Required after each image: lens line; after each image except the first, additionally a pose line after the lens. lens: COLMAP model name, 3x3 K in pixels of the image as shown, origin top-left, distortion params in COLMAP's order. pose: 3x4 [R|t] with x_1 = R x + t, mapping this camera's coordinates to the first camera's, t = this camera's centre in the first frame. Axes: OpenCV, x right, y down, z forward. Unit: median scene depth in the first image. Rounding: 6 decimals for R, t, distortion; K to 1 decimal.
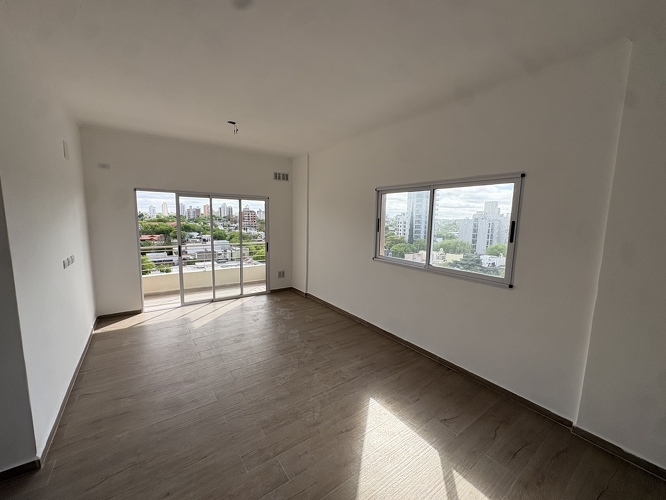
lens RADIAL K [[264.9, 0, 333.0], [0, 264.9, 249.6], [0, 0, 1]] dist [-0.000418, 0.000192]
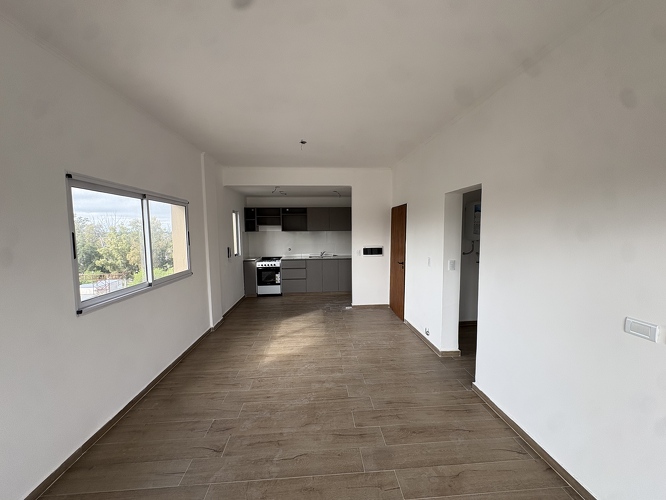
lens RADIAL K [[264.9, 0, 333.2], [0, 264.9, 250.7], [0, 0, 1]] dist [-0.000418, 0.000192]
pose [[-0.852490, -0.051978, 0.520152, -0.464856], [0.056311, 0.980123, 0.190232, -0.134947], [-0.519701, 0.191461, -0.832618, 1.030226]]
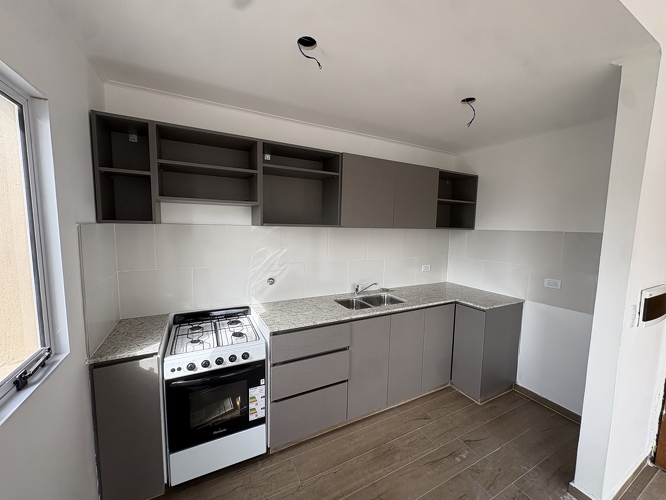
lens RADIAL K [[264.9, 0, 333.7], [0, 264.9, 252.2], [0, 0, 1]] dist [-0.000418, 0.000192]
pose [[-0.988924, -0.064936, 0.133463, 0.445709], [-0.033706, 0.973974, 0.224139, -0.024718], [-0.144544, 0.217158, -0.965375, 0.273938]]
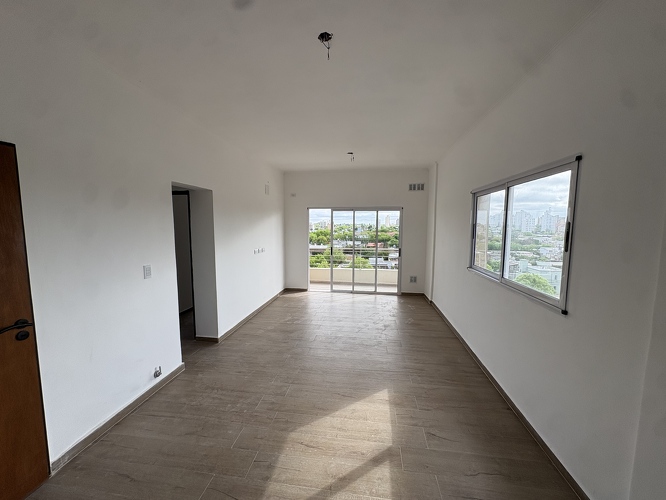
lens RADIAL K [[264.9, 0, 332.9], [0, 264.9, 249.9], [0, 0, 1]] dist [-0.000418, 0.000192]
pose [[0.721211, 0.045643, -0.691210, 0.398453], [-0.071784, 0.997379, -0.009039, 0.011415], [0.688986, 0.056137, 0.722598, 0.018898]]
